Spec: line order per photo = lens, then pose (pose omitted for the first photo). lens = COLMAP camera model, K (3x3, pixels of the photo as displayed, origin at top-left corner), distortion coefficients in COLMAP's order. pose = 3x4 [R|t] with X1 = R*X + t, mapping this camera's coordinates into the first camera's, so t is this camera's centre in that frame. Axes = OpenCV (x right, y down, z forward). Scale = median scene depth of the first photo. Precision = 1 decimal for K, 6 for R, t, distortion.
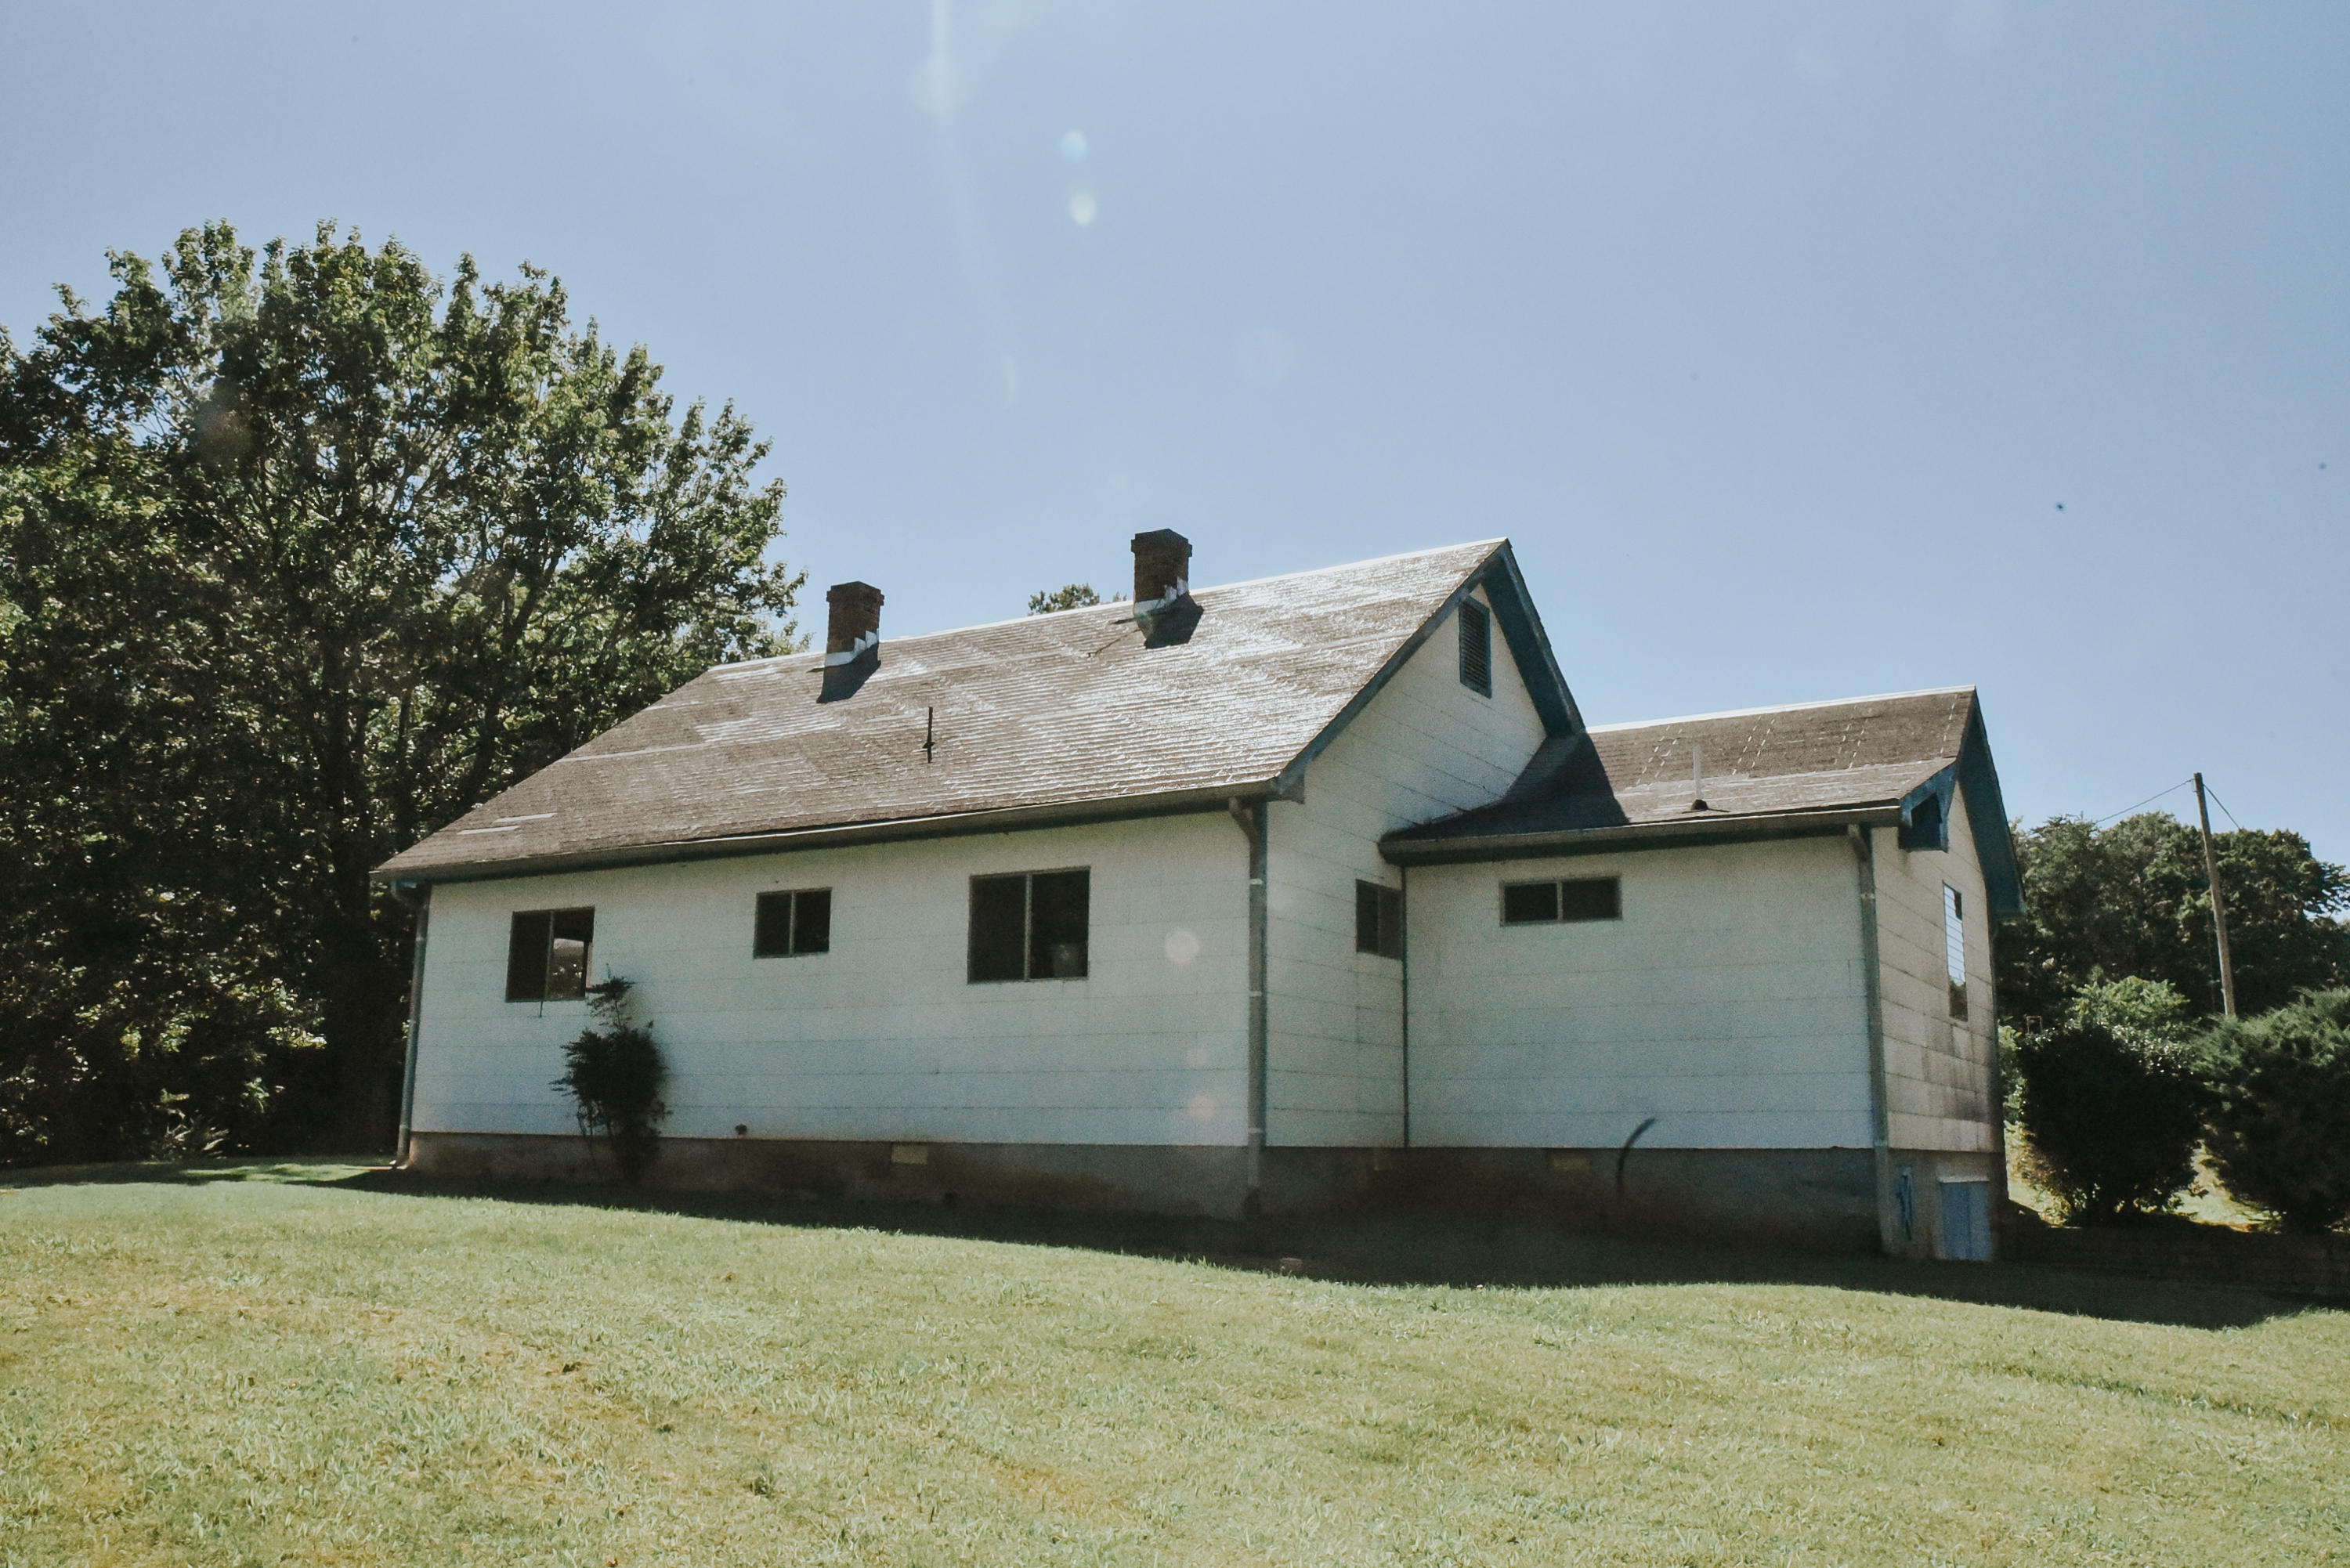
lens RADIAL K [[1922.1, 0, 1175.0], [0, 1922.1, 784.0], [0, 0, 1]] dist [-0.096438, 0.120279]
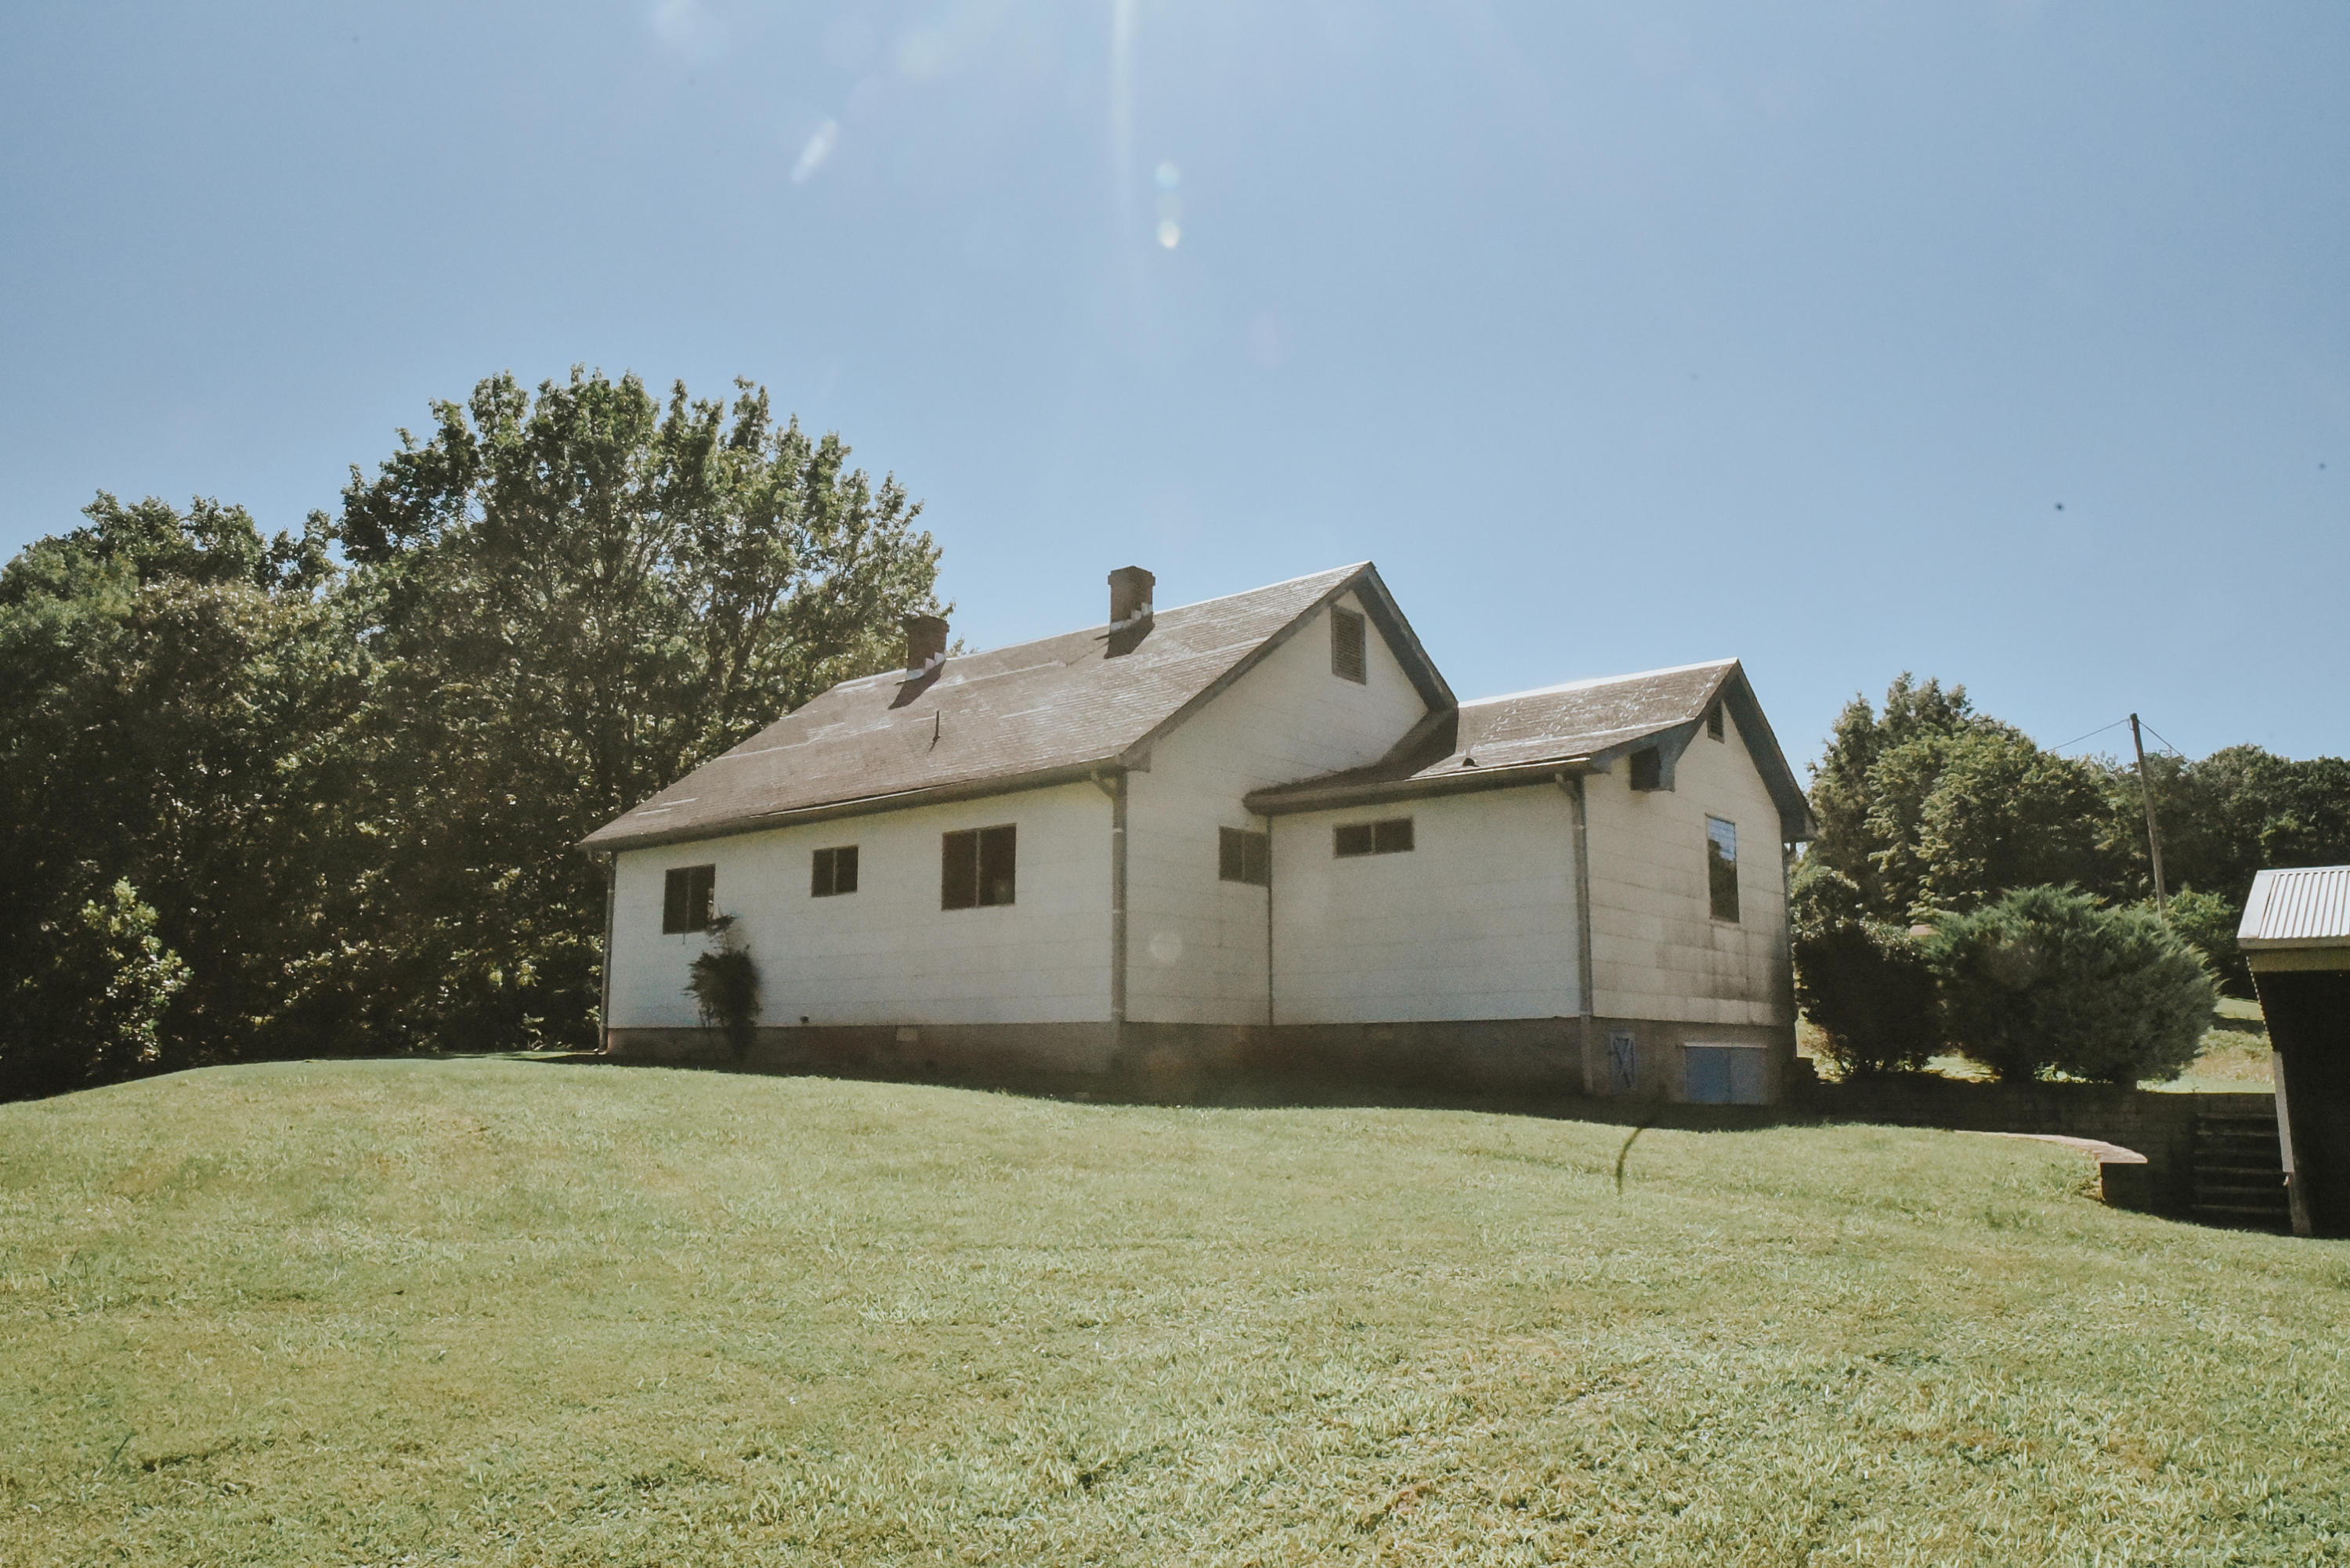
lens RADIAL K [[1642.8, 0, 1175.0], [0, 1642.8, 784.0], [0, 0, 1]] dist [-0.120137, 0.067683]
pose [[0.988571, -0.036154, -0.146355, 0.205920], [0.038680, 0.999147, 0.014450, 0.001801], [0.145708, -0.019946, 0.989127, -0.126872]]
